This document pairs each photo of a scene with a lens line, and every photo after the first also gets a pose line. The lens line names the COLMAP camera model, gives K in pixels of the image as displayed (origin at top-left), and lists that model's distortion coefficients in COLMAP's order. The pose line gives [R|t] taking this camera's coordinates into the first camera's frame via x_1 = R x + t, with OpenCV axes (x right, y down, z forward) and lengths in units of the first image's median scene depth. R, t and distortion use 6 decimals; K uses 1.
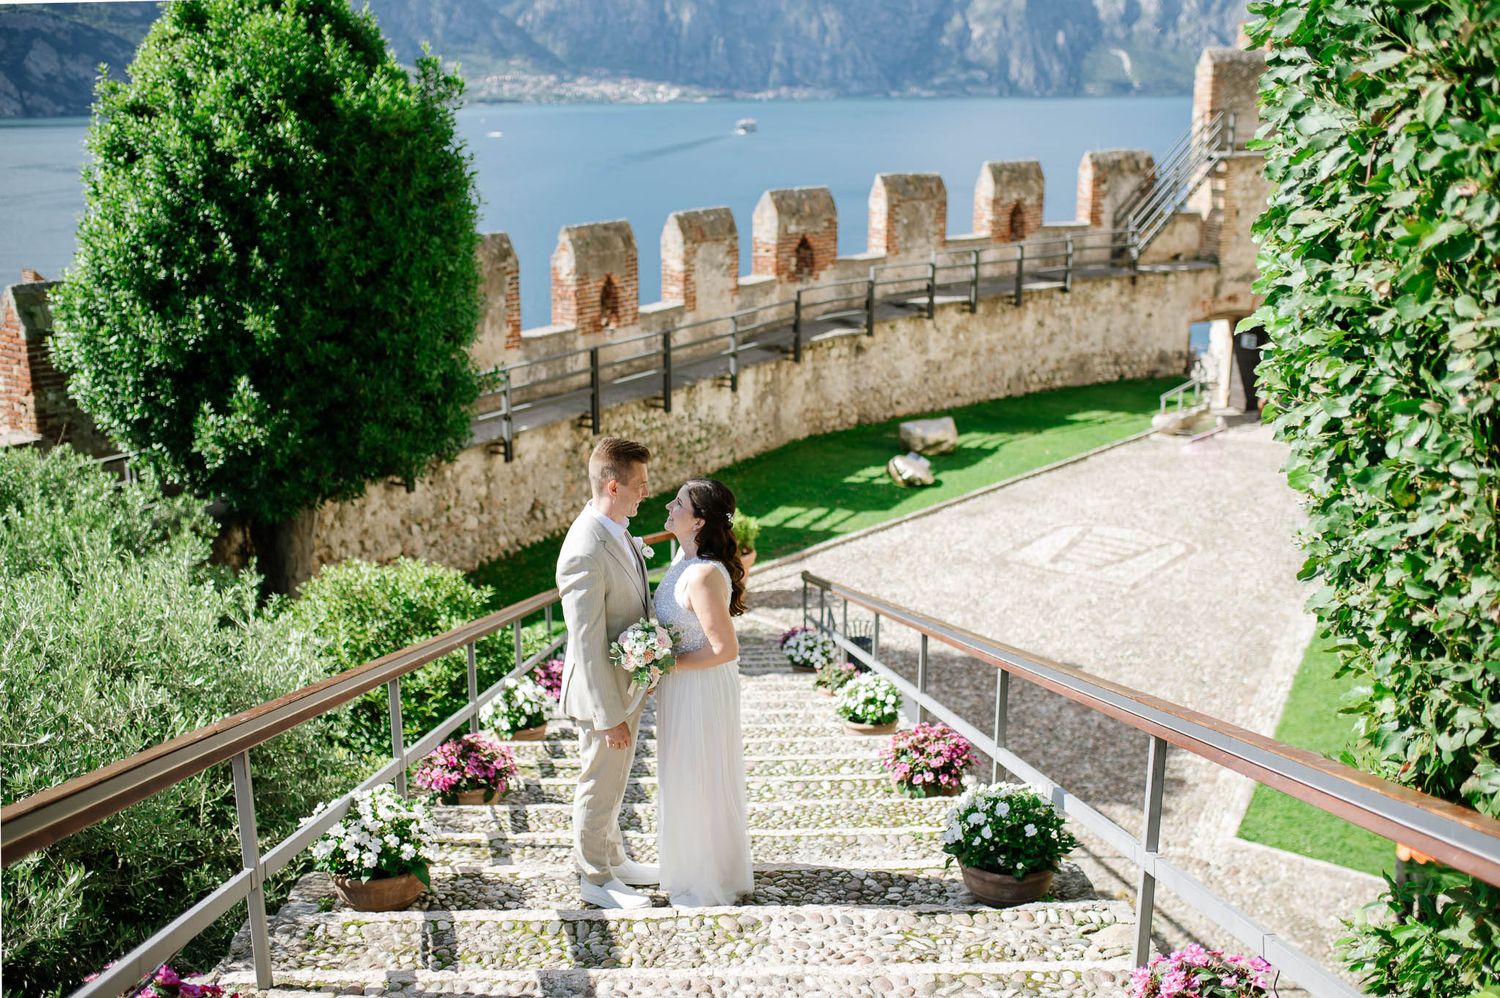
lens RADIAL K [[1445.5, 0, 678.6], [0, 1445.5, 491.2], [0, 0, 1]] dist [-0.018634, 0.000000]
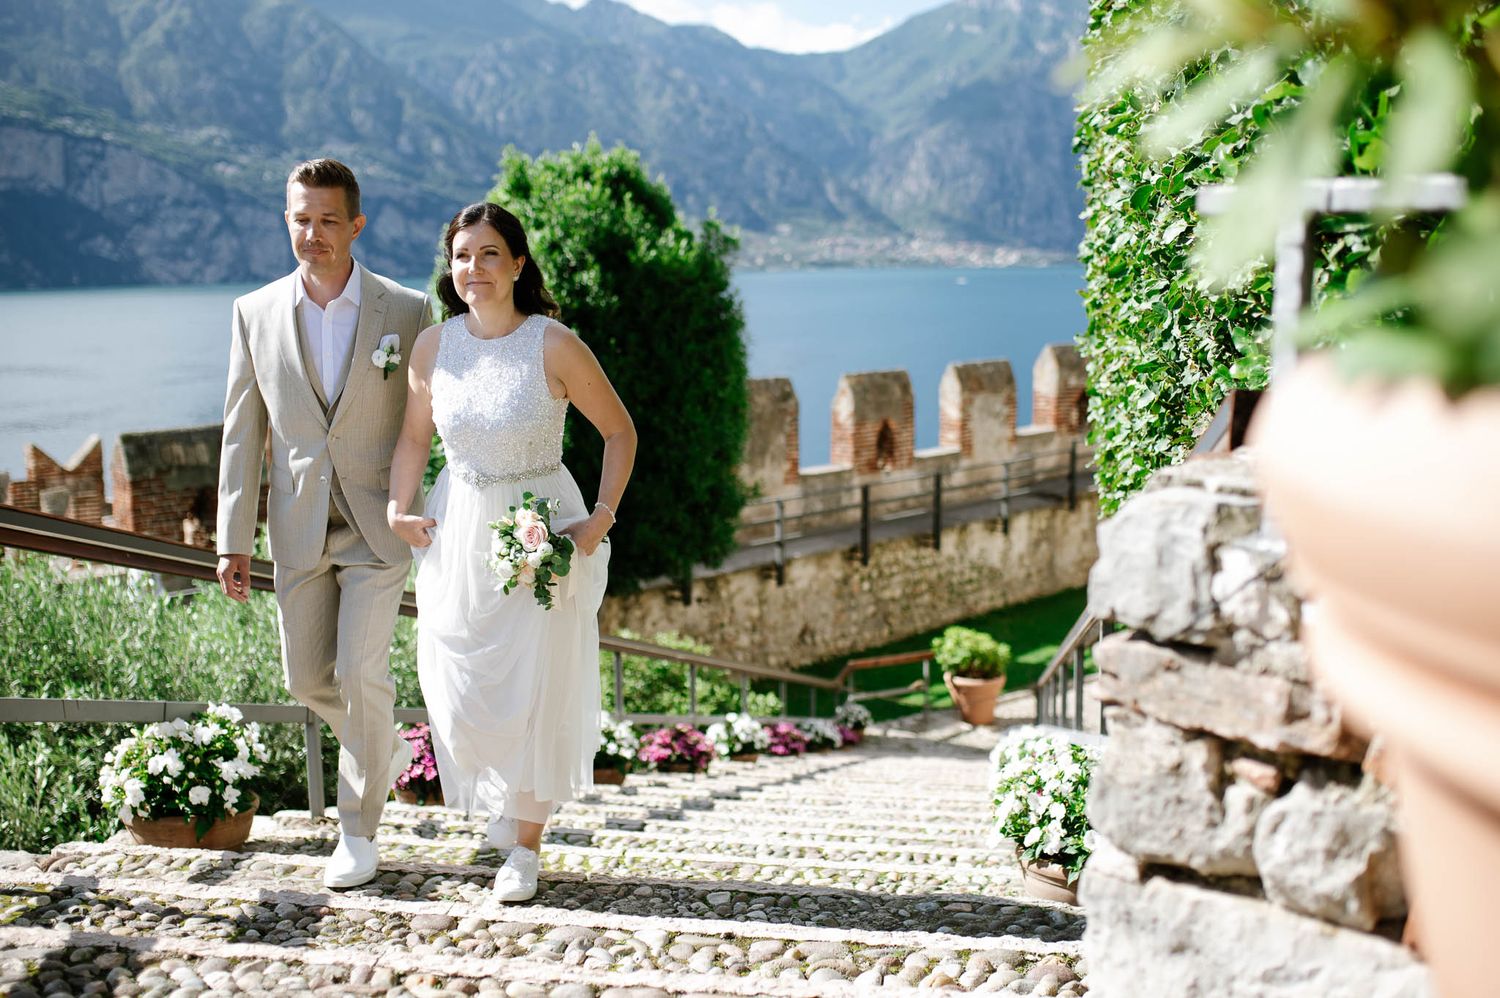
lens RADIAL K [[1580.7, 0, 744.7], [0, 1580.7, 509.5], [0, 0, 1]] dist [0.027356, 0.000000]
pose [[0.983632, 0.030602, -0.177569, 0.064497], [-0.050178, 0.993011, -0.106825, 0.050674], [0.173059, 0.113986, 0.978293, -0.166824]]
